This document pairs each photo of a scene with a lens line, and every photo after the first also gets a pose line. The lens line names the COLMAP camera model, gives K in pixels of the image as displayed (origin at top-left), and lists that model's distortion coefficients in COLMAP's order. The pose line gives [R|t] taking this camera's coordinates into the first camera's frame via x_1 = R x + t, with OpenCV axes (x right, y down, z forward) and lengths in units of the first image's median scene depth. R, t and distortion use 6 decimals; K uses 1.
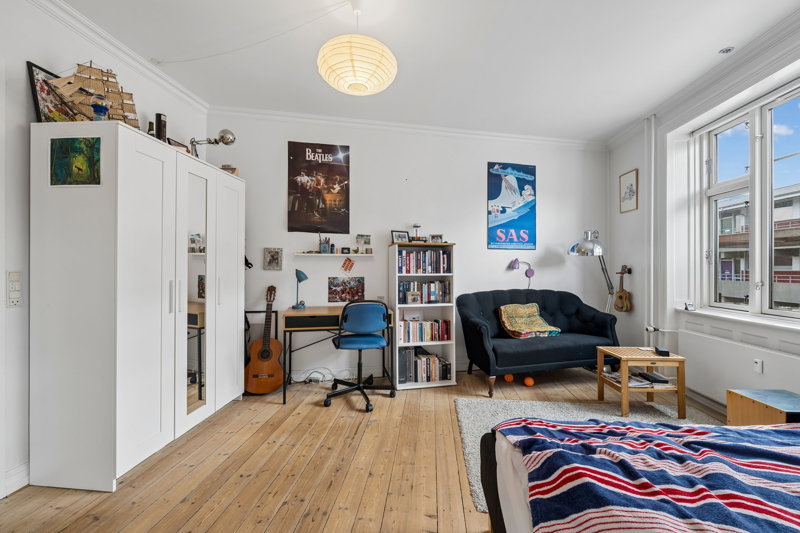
lens RADIAL K [[325.4, 0, 399.5], [0, 325.4, 268.2], [0, 0, 1]] dist [-0.002372, -0.001121]
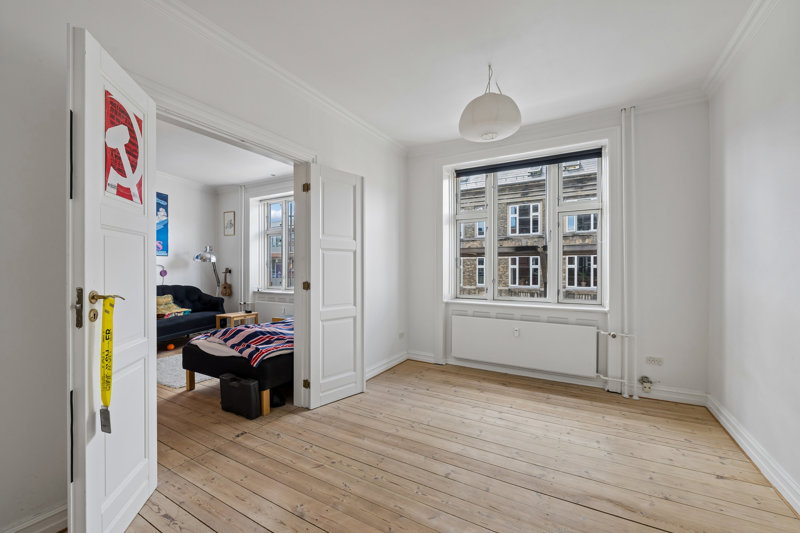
lens RADIAL K [[325.4, 0, 400.7], [0, 325.4, 268.8], [0, 0, 1]] dist [-0.002372, -0.001121]
pose [[0.415799, 0.001876, 0.909455, -0.483513], [-0.000031, 0.999998, -0.002049, -0.001359], [-0.909457, 0.000823, 0.415798, -0.532090]]
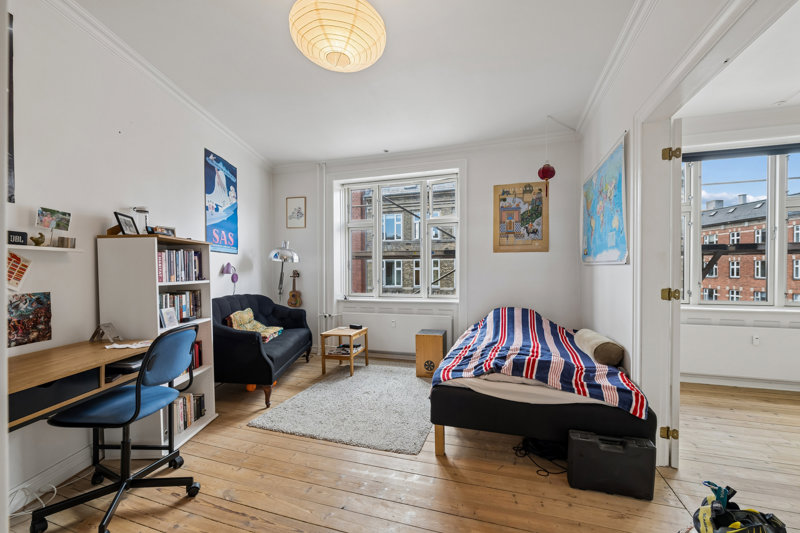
lens RADIAL K [[325.4, 0, 402.2], [0, 325.4, 273.6], [0, 0, 1]] dist [-0.002372, -0.001121]
pose [[0.214506, -0.007748, 0.976692, -0.499816], [0.005617, 0.999962, 0.006699, -0.002548], [-0.976707, 0.004049, 0.214541, 0.354980]]
